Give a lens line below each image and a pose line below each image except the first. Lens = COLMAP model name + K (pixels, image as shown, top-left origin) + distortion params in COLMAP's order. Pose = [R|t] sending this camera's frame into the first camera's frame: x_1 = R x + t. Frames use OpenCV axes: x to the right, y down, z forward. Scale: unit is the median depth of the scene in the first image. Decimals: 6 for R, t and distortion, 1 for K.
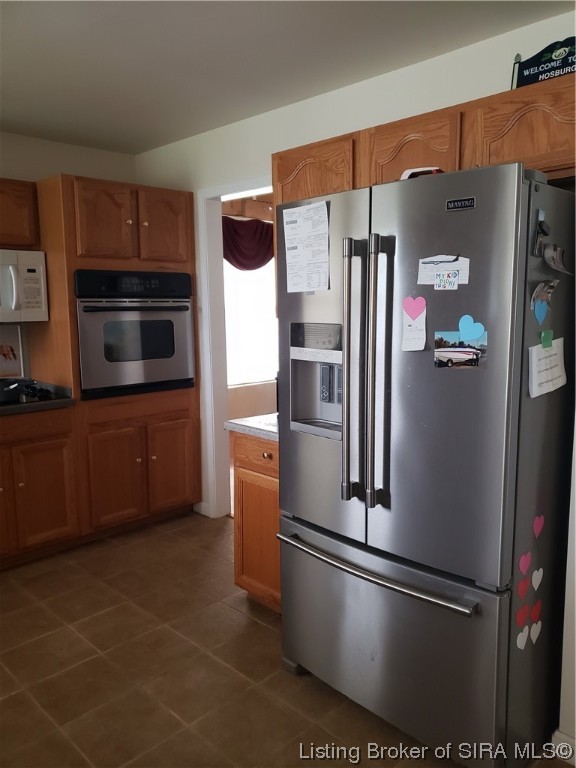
lens RADIAL K [[594.5, 0, 296.1], [0, 594.5, 387.7], [0, 0, 1]] dist [0.046309, -0.027456]
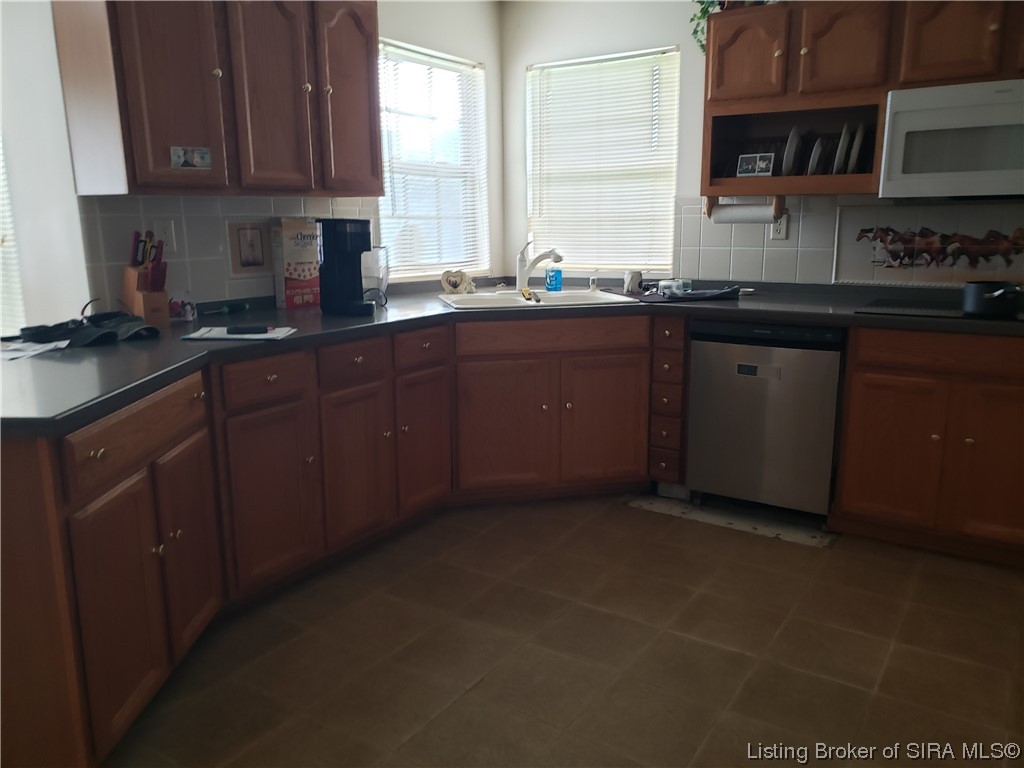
lens RADIAL K [[792.7, 0, 515.7], [0, 792.7, 387.4], [0, 0, 1]] dist [0.046309, -0.027456]
pose [[0.202058, 0.213328, -0.955858, 0.306424], [-0.132644, 0.972957, 0.189105, 0.001889], [0.970350, 0.088578, 0.224890, 0.326218]]
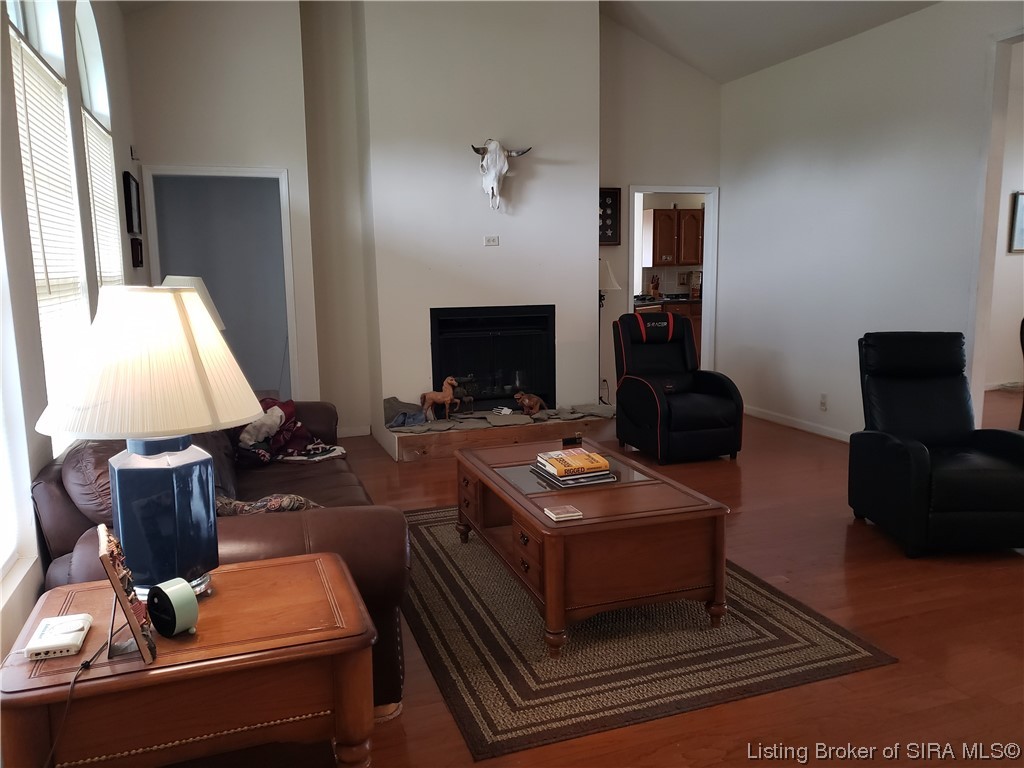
lens RADIAL K [[792.7, 0, 511.9], [0, 792.7, 410.2], [0, 0, 1]] dist [0.046309, -0.027456]
pose [[-0.432663, 0.177013, -0.884008, 3.010799], [-0.108911, 0.963092, 0.246154, -0.177650], [0.894953, 0.202780, -0.397415, 1.113081]]
